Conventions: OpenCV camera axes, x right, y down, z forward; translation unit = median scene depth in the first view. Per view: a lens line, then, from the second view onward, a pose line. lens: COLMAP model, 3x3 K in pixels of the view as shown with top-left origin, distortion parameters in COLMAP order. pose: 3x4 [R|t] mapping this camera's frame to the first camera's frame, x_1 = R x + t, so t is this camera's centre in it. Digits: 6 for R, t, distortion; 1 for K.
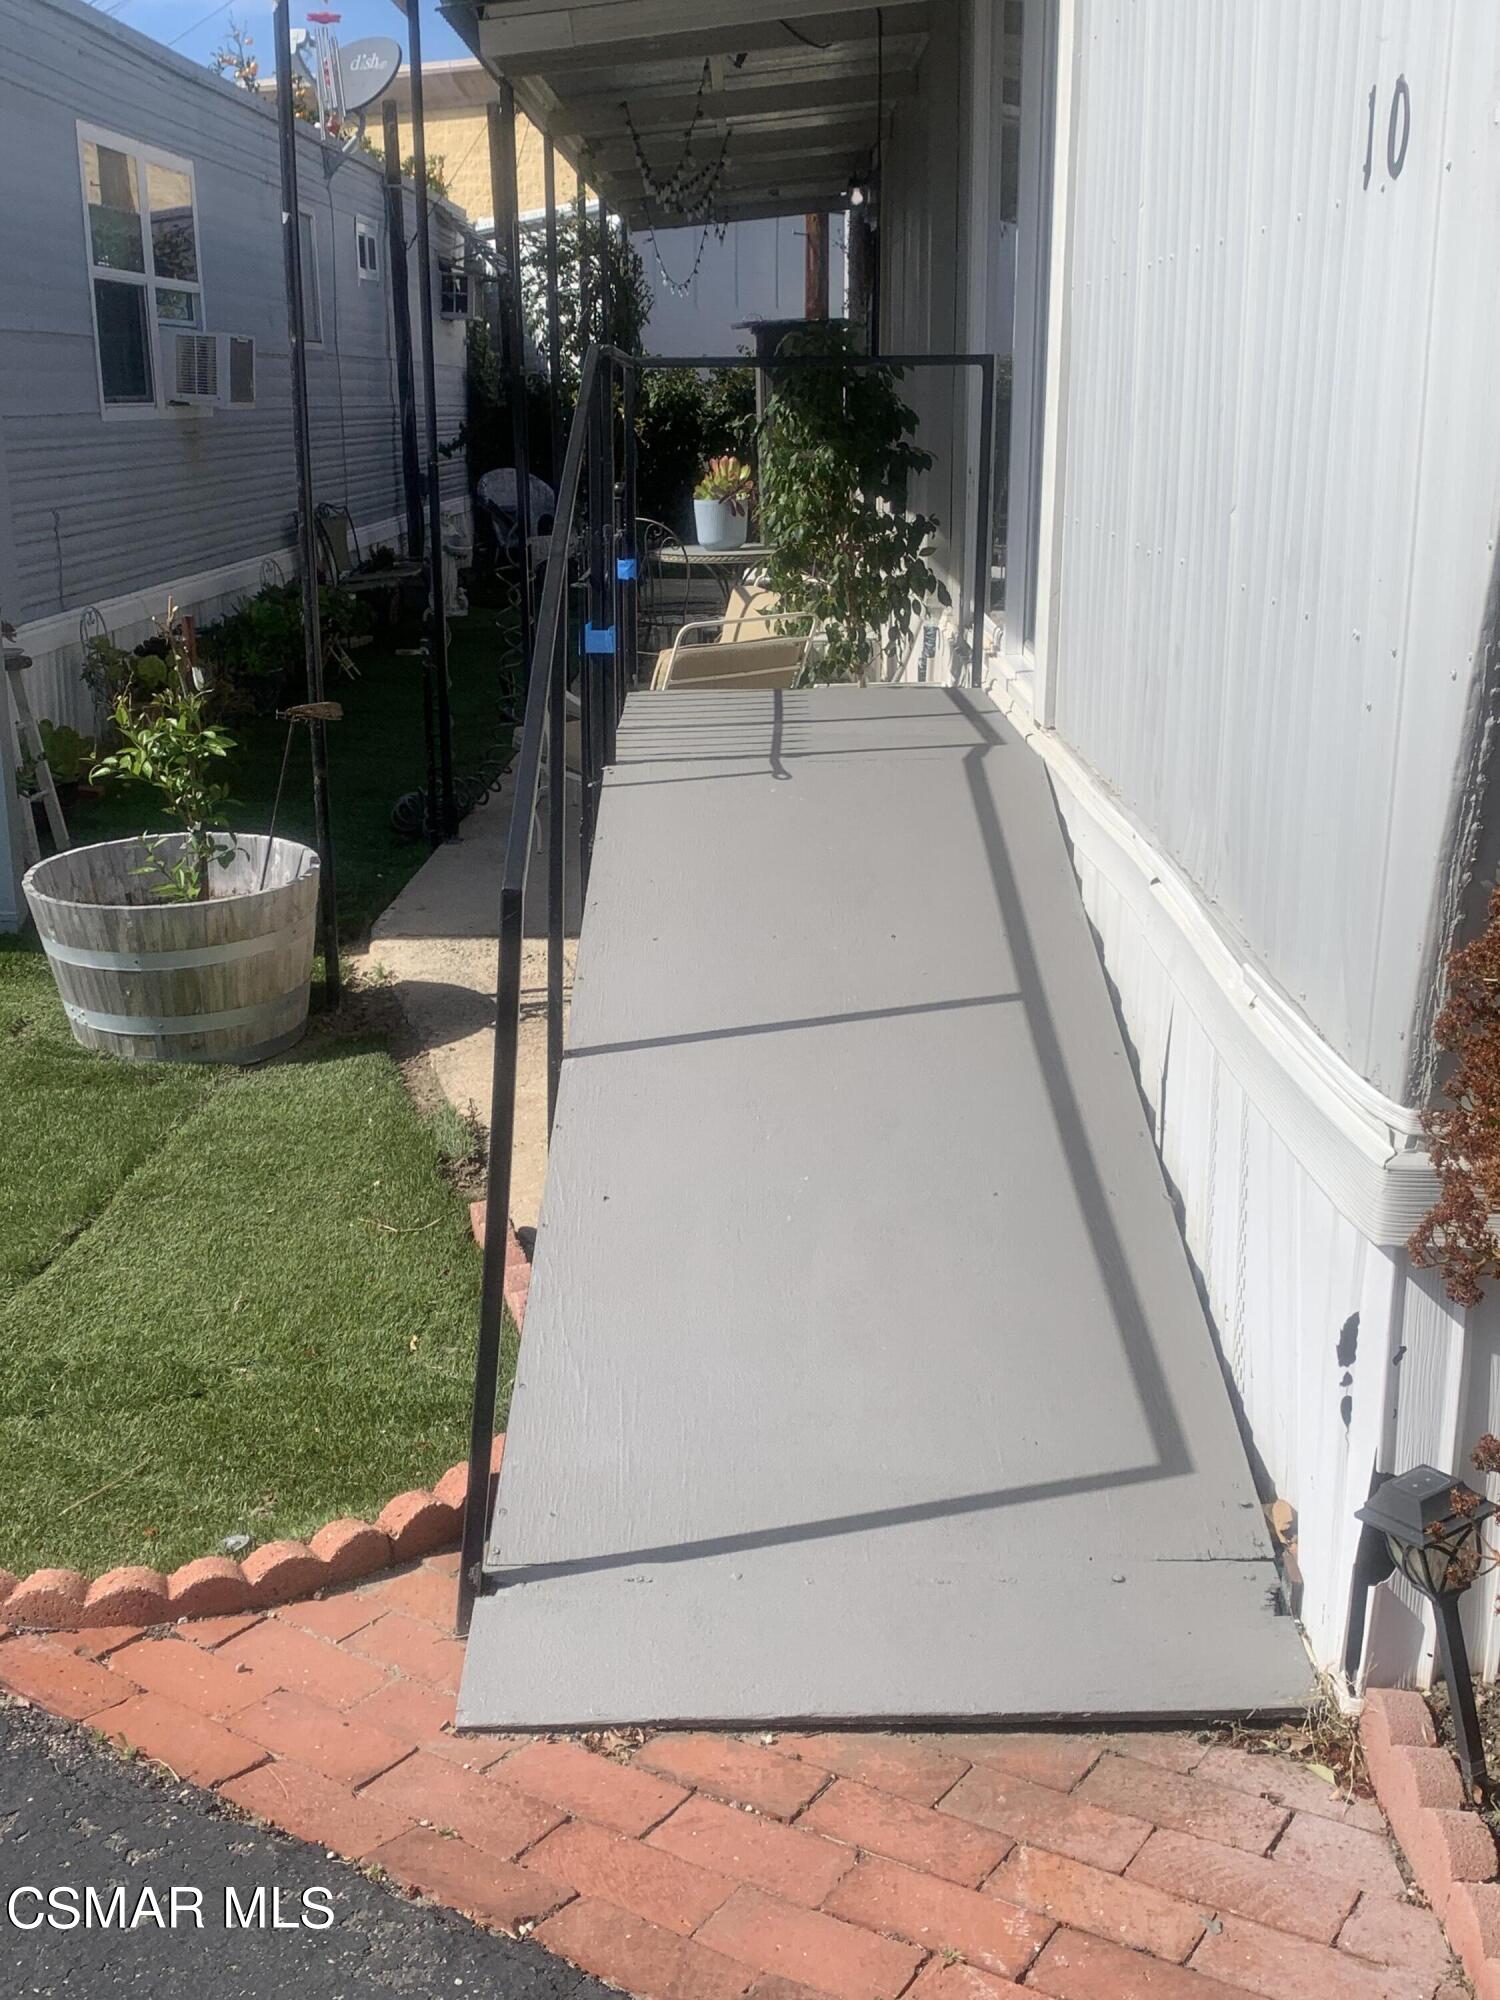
lens RADIAL K [[2157.3, 0, 750.0], [0, 2157.3, 1000.0], [0, 0, 1]] dist [0.104316, -0.272406]
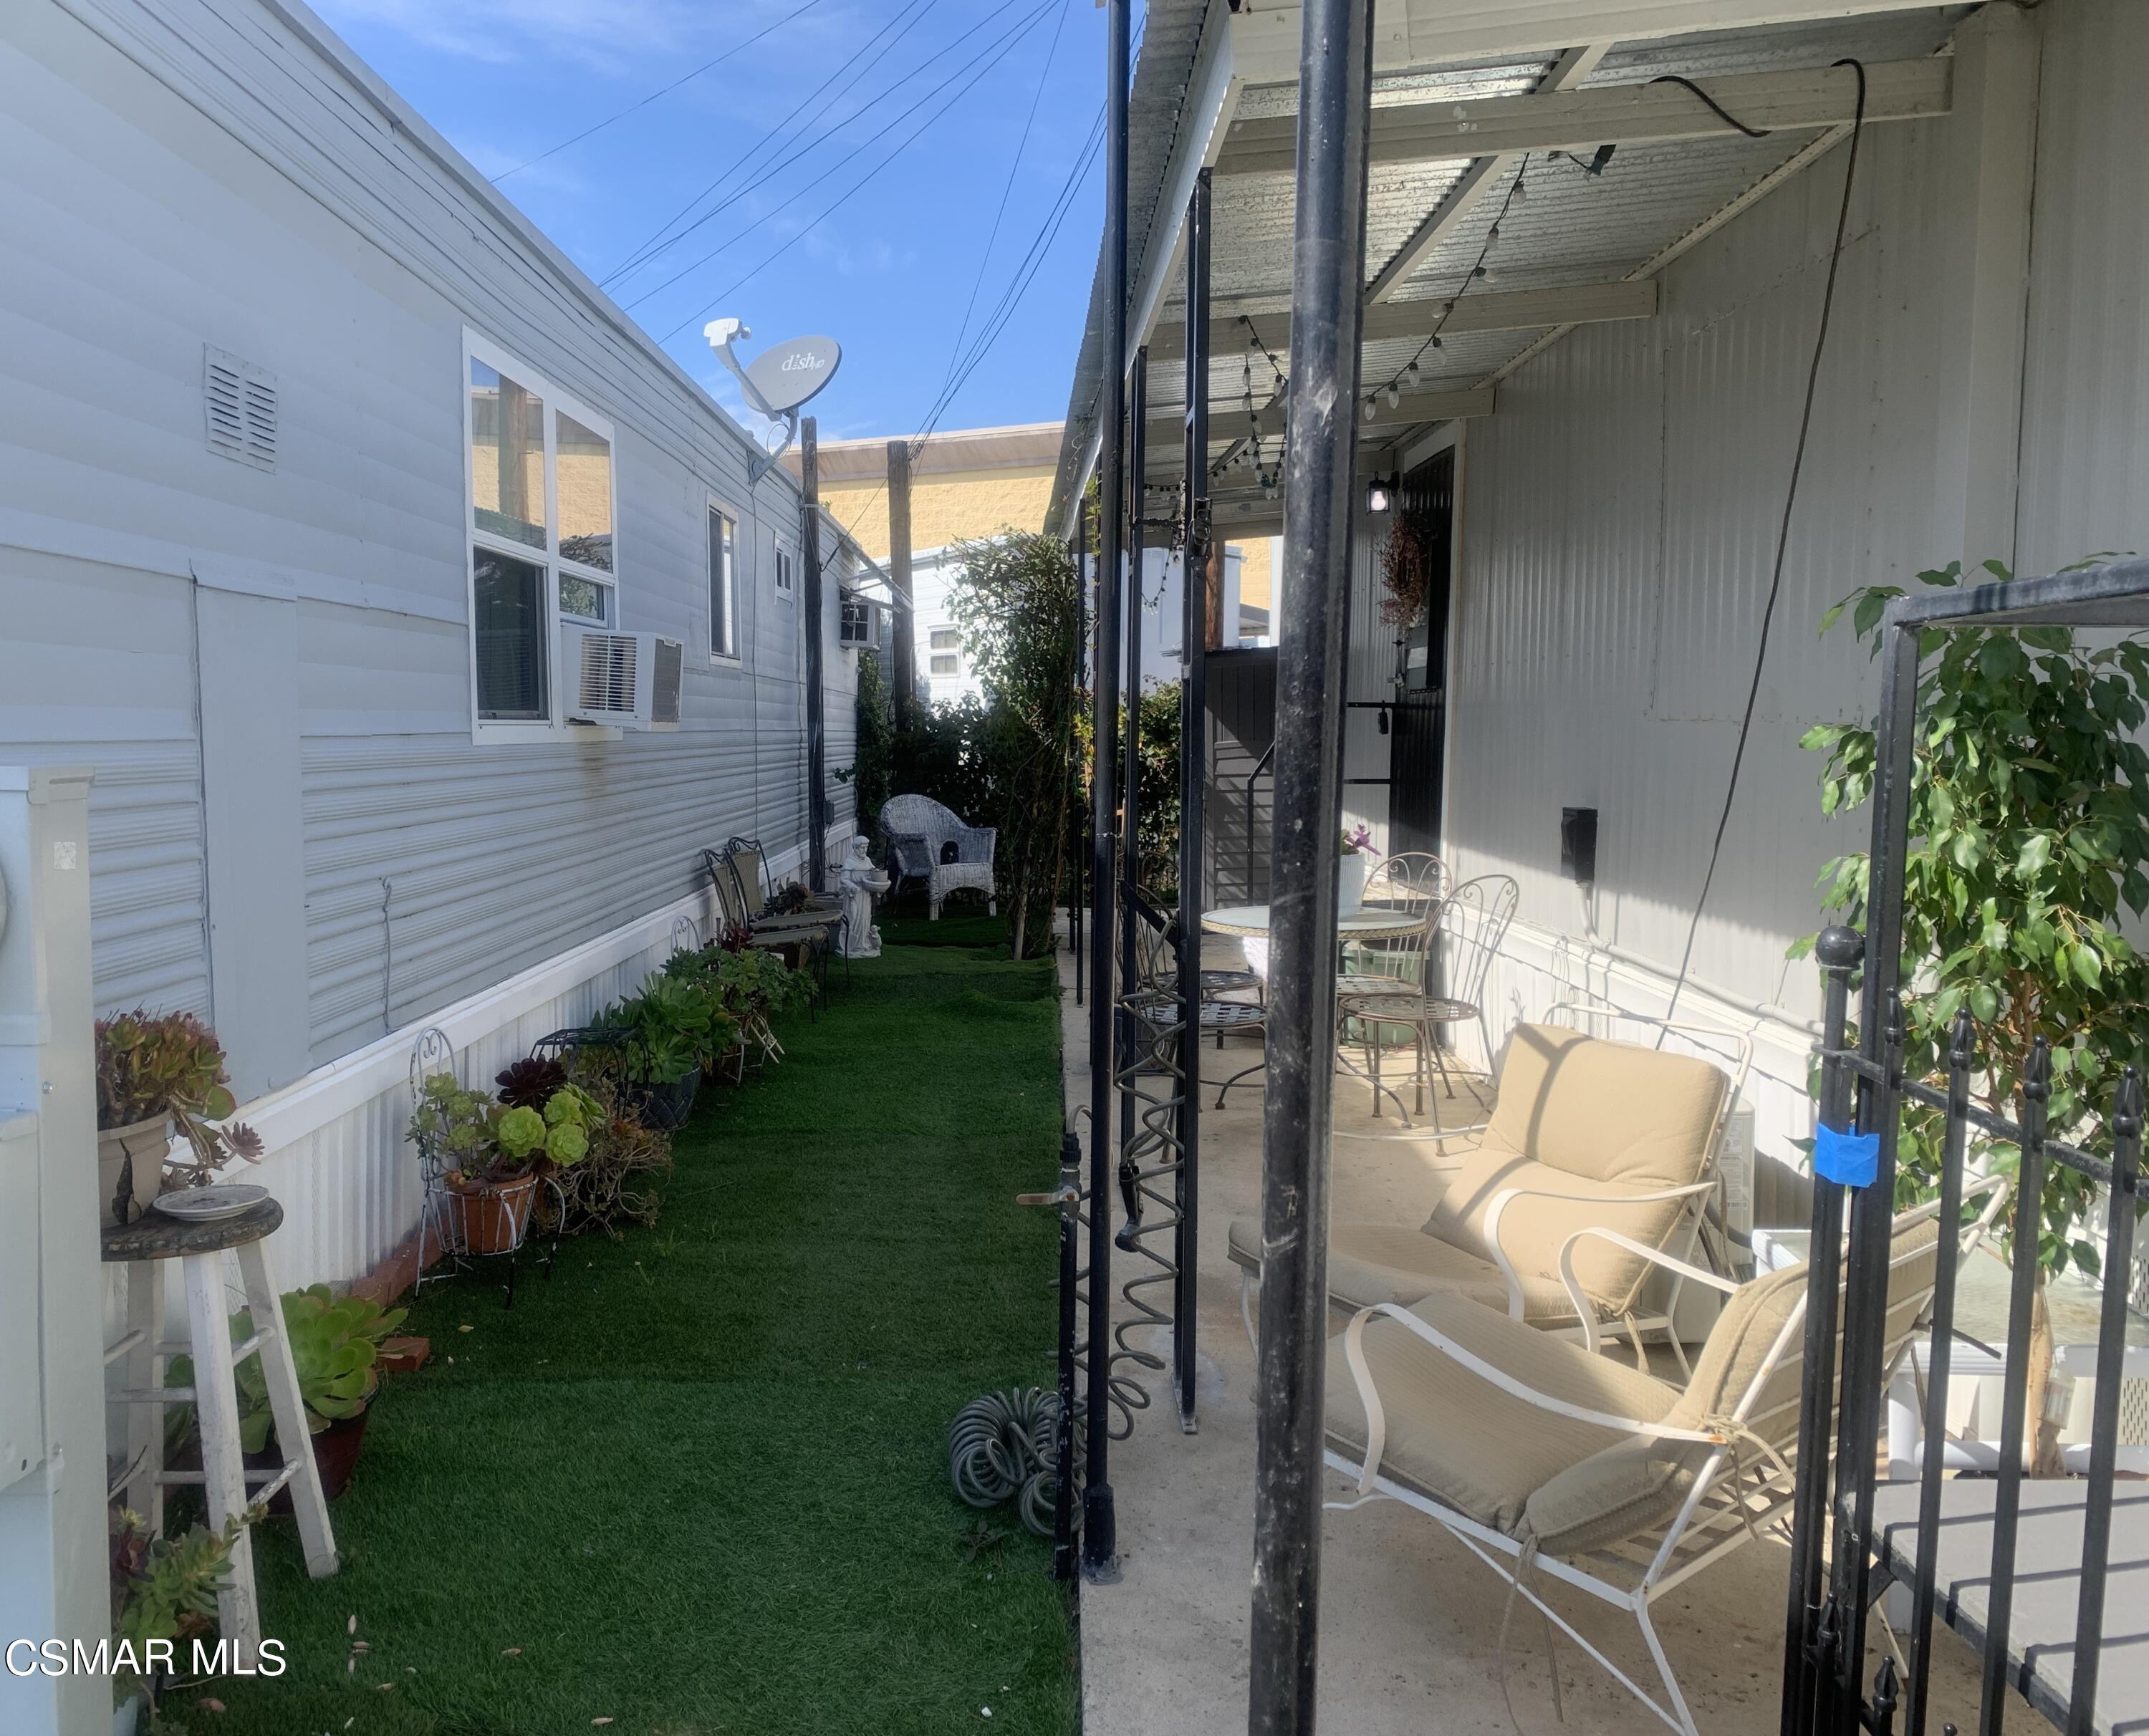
lens RADIAL K [[1820.7, 0, 1074.5], [0, 1820.7, 868.0], [0, 0, 1]] dist [0.039245, -0.005176]
pose [[0.999537, 0.007674, 0.029449, -0.101770], [-0.001837, 0.981137, -0.193305, -0.095326], [-0.030377, 0.193161, 0.980697, 0.357150]]
